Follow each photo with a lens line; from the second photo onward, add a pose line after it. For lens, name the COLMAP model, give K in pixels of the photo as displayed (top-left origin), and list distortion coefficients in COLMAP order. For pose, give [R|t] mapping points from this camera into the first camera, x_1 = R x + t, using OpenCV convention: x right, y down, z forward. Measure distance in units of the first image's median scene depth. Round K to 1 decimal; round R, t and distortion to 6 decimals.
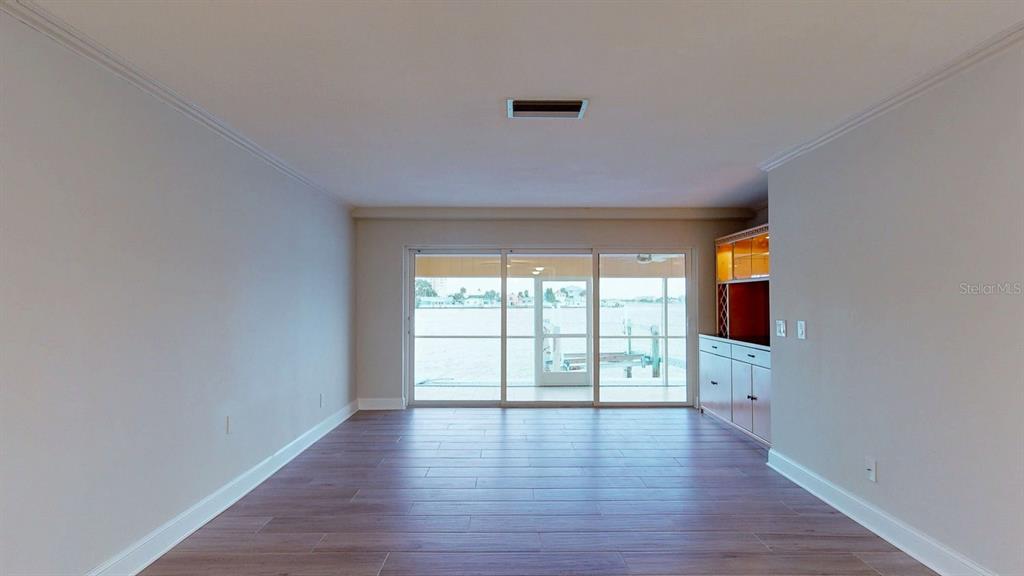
lens RADIAL K [[503.5, 0, 509.1], [0, 503.5, 282.6], [0, 0, 1]] dist [0.004545, 0.001960]
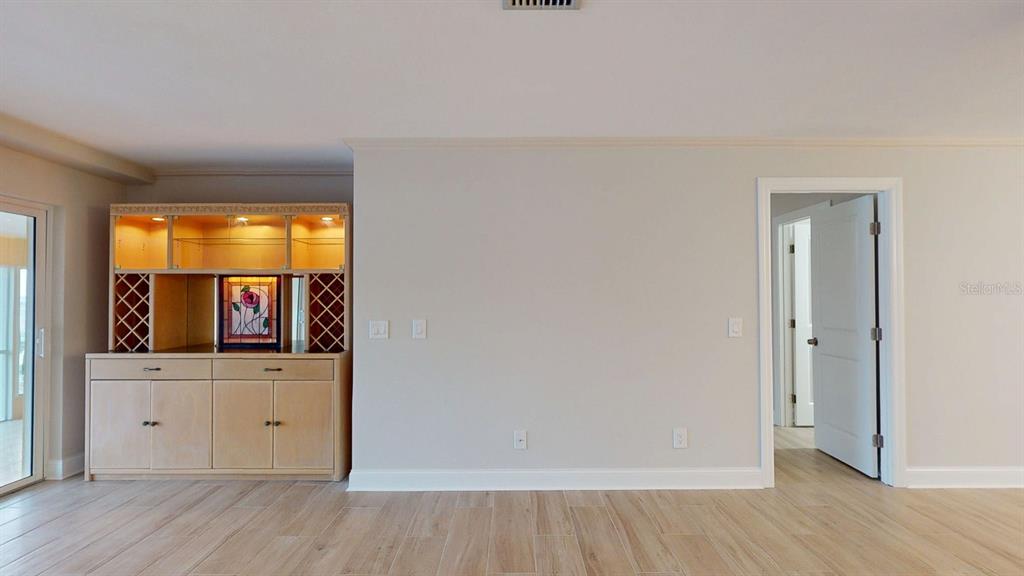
lens RADIAL K [[503.5, 0, 509.2], [0, 503.5, 287.4], [0, 0, 1]] dist [0.004545, 0.001960]
pose [[0.021224, 0.017378, 0.999624, -0.307034], [-0.034727, 0.999258, -0.016634, 0.019508], [-0.999171, -0.034361, 0.021811, 0.648449]]
